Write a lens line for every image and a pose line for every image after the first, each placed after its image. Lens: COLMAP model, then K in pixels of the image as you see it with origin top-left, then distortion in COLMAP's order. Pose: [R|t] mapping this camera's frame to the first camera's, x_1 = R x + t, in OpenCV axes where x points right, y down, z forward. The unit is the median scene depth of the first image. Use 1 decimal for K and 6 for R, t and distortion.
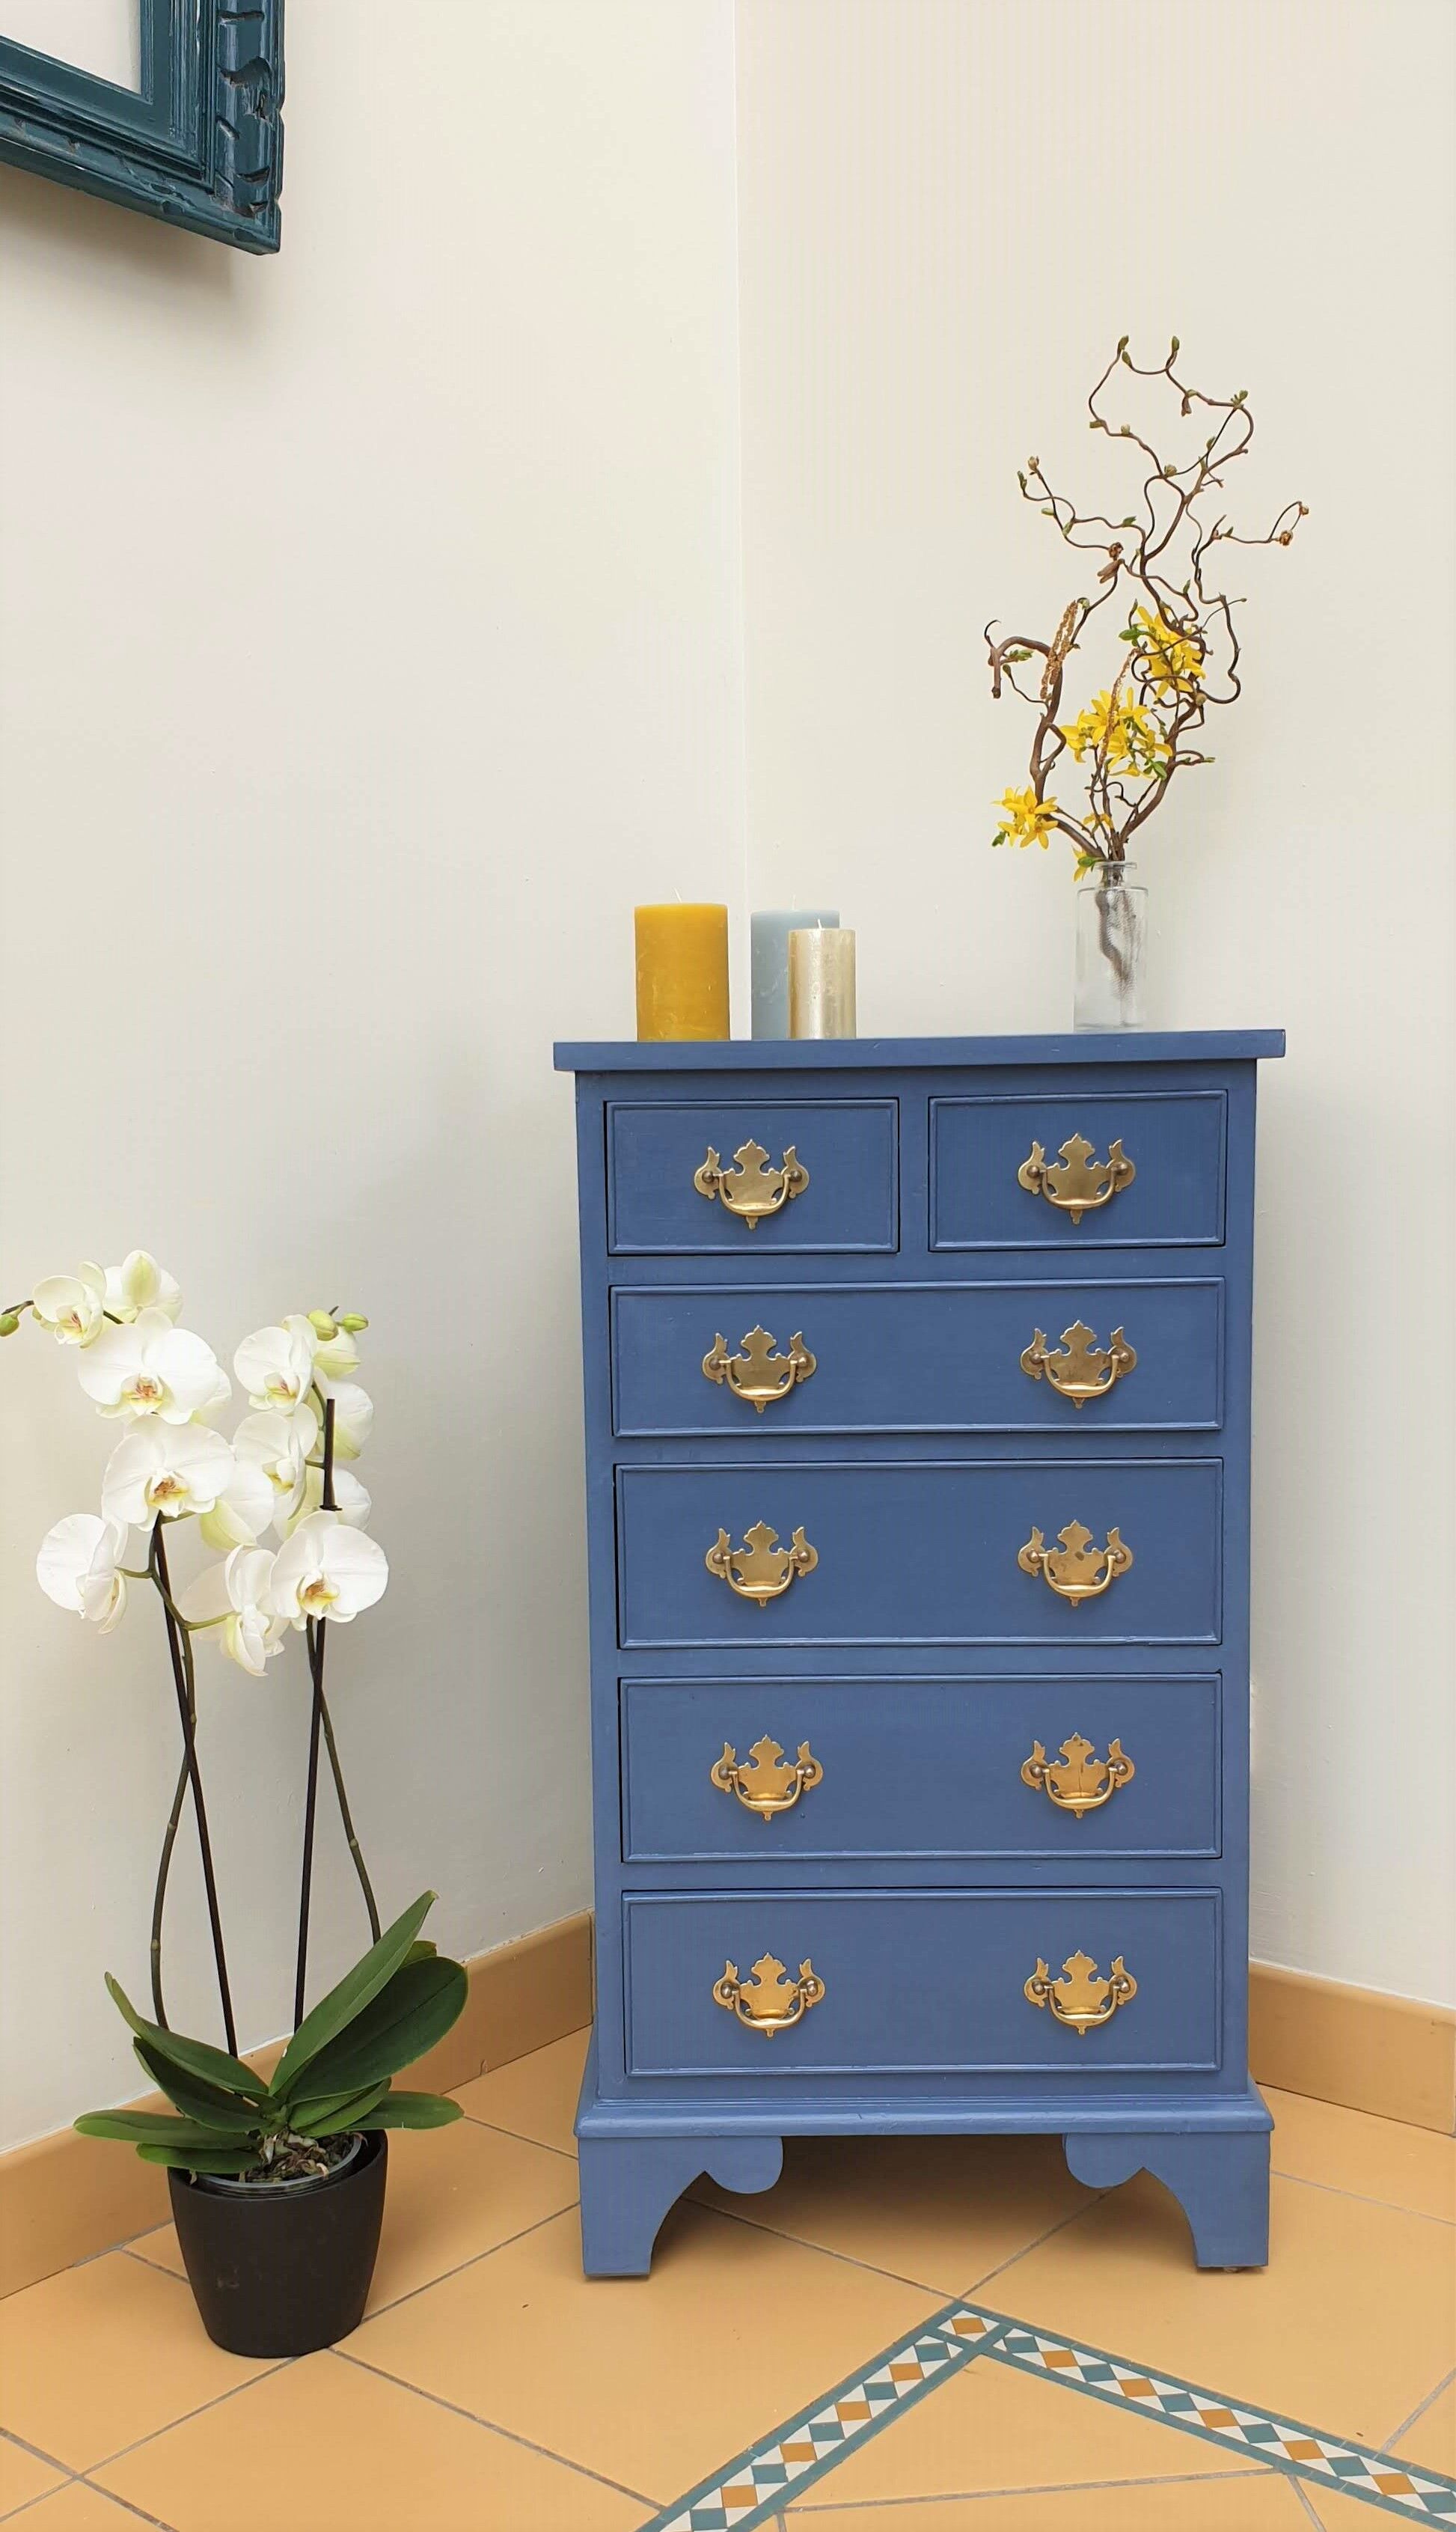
lens RADIAL K [[2303.3, 0, 747.8], [0, 2303.3, 1330.6], [0, 0, 1]] dist [0.072238, -0.011105]
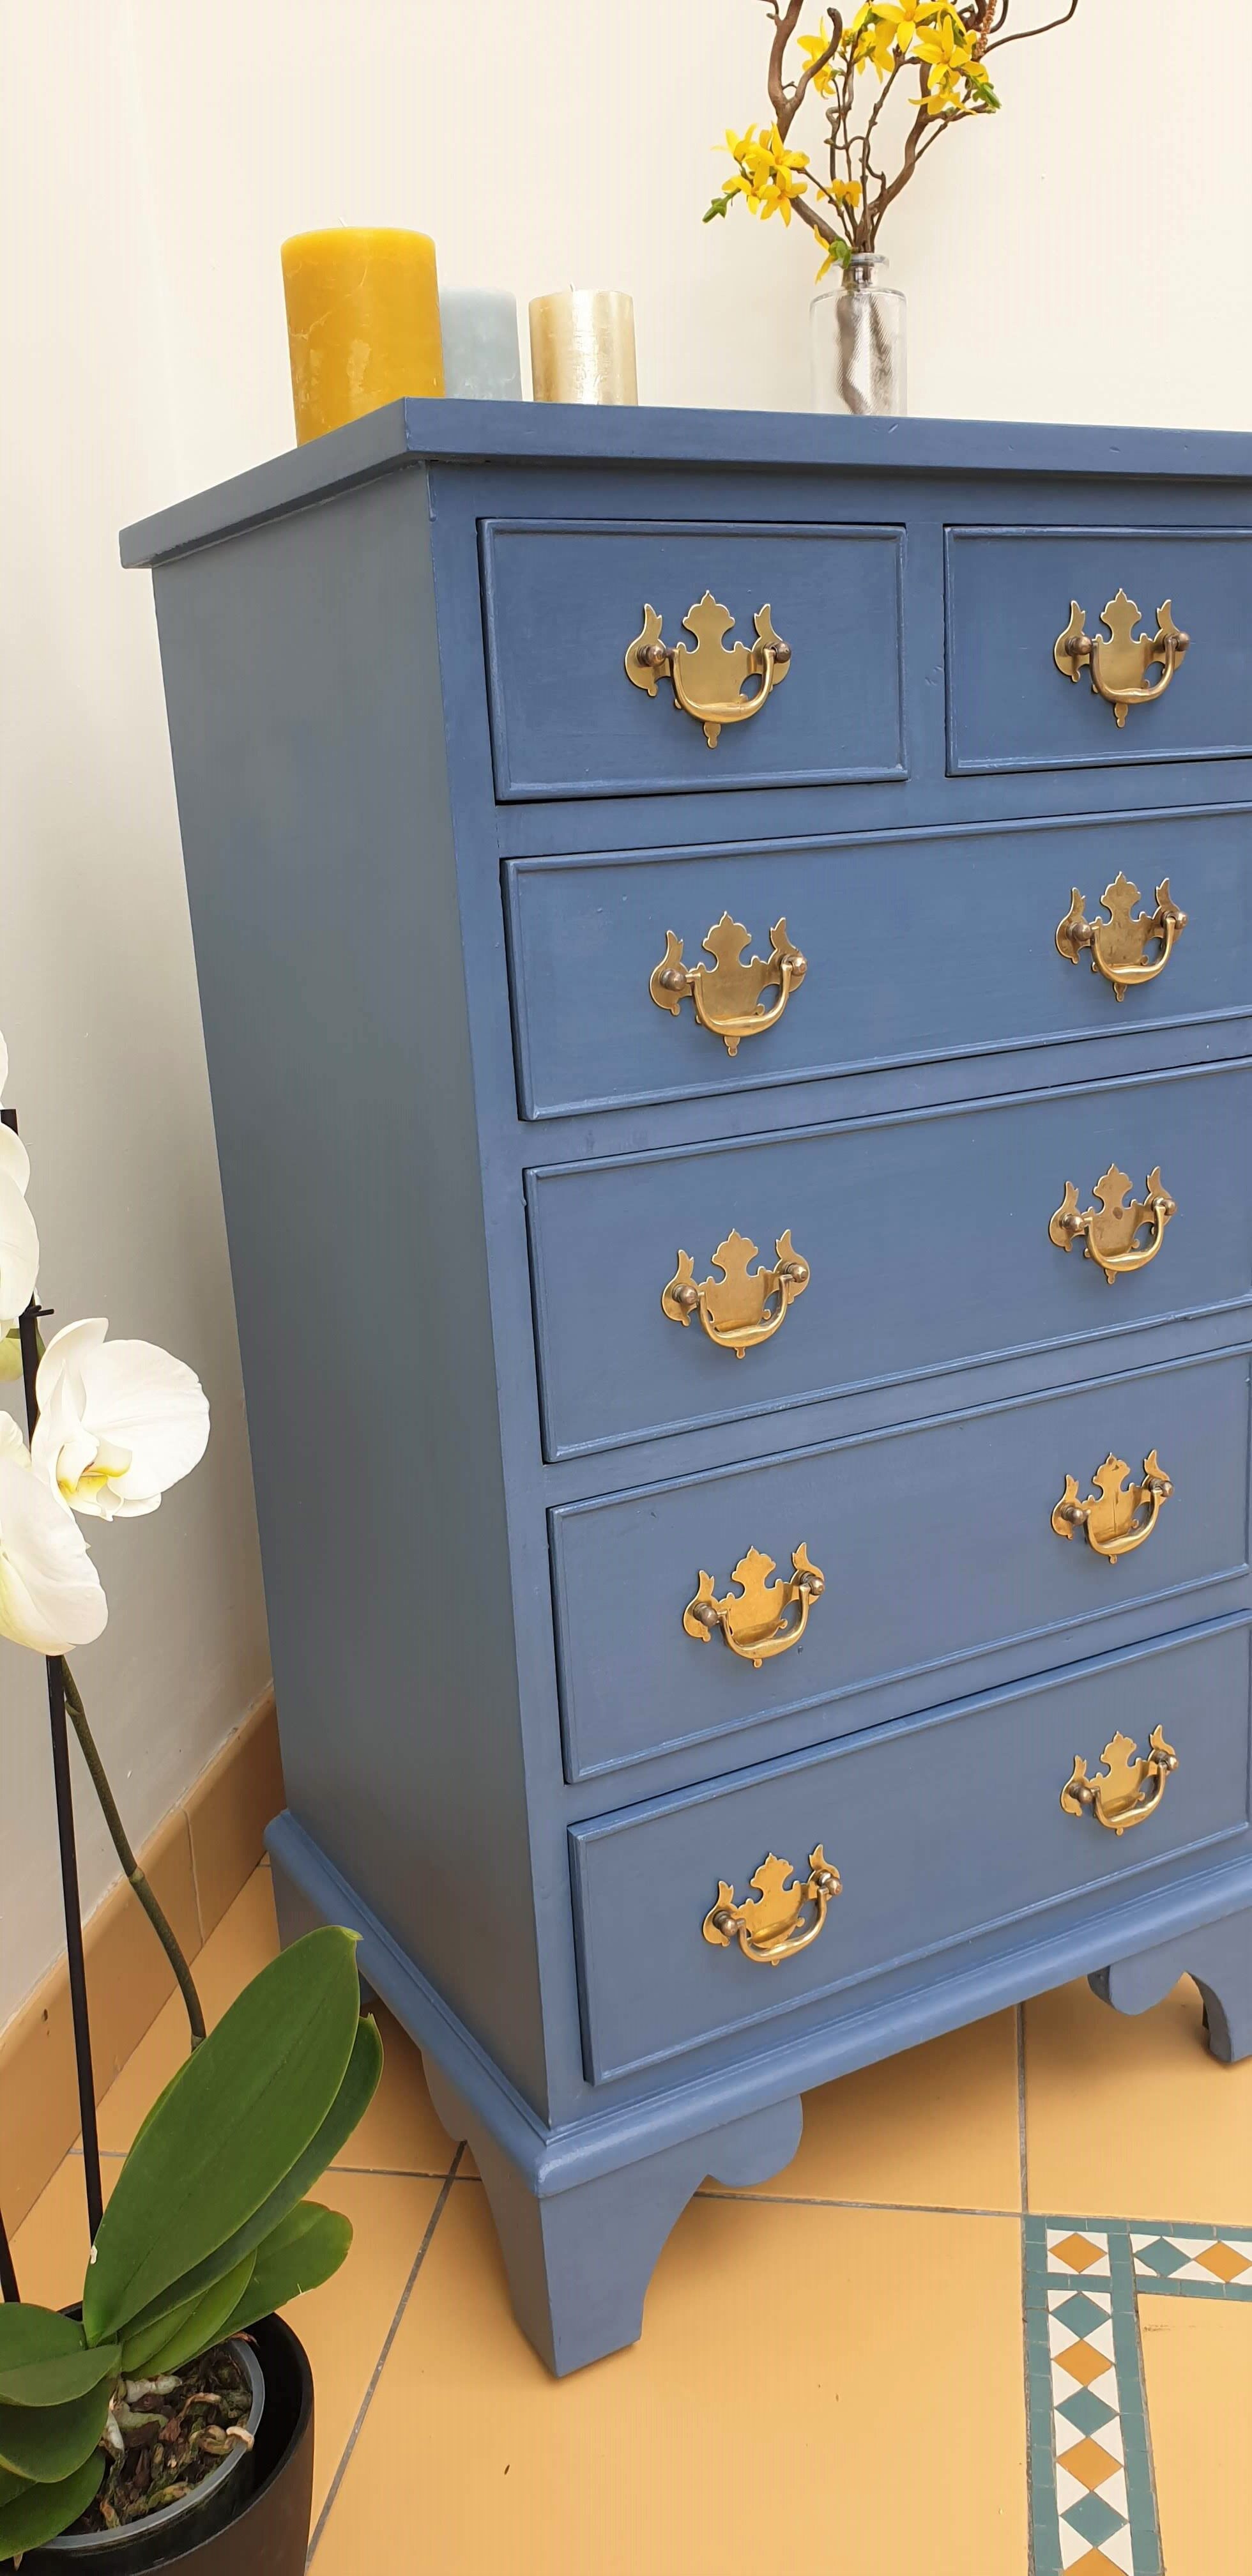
lens RADIAL K [[1976.1, 0, 626.0], [0, 1976.1, 1288.0], [0, 0, 1]] dist [0.017675, 0.005132]
pose [[0.879376, -0.151248, 0.451466, -0.268539], [0.089578, 0.983827, 0.155114, 0.012125], [-0.467625, -0.095962, 0.878703, 0.532308]]
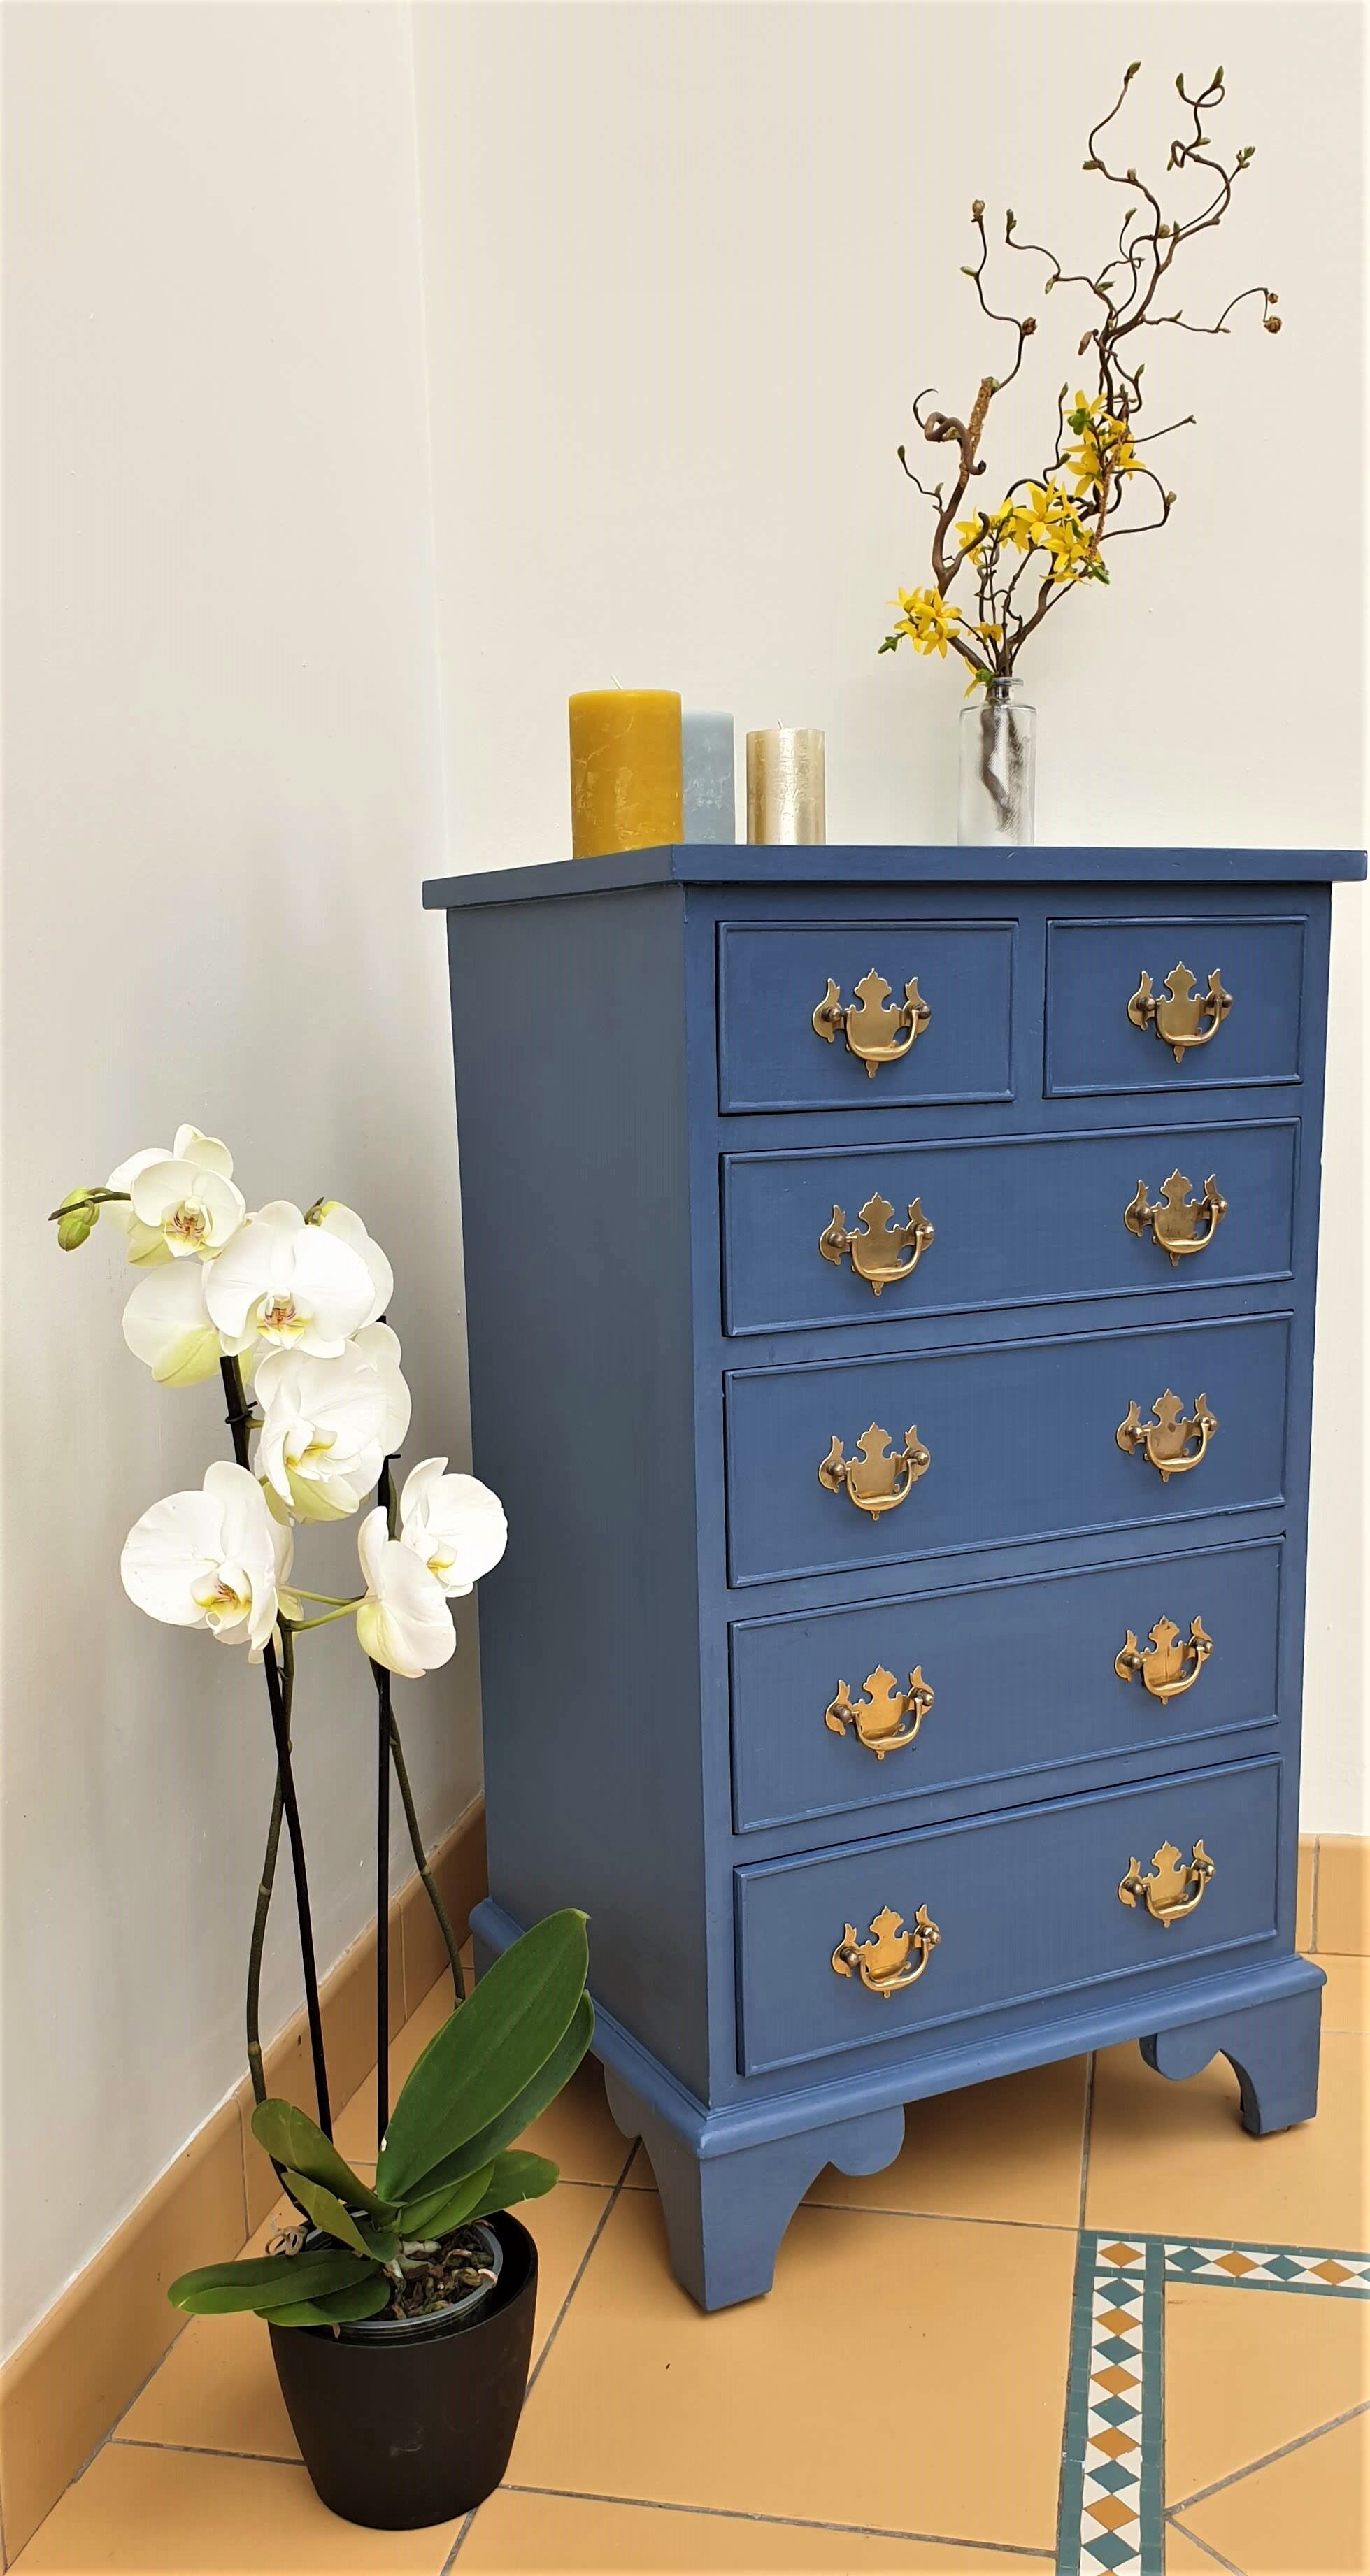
lens RADIAL K [[2142.0, 0, 689.9], [0, 2142.0, 1385.8], [0, 0, 1]] dist [0.111093, -0.213708]
pose [[0.896648, -0.084121, 0.434679, -0.403399], [0.052701, 0.995083, 0.083861, -0.001525], [-0.439597, -0.052286, 0.896672, 0.310379]]
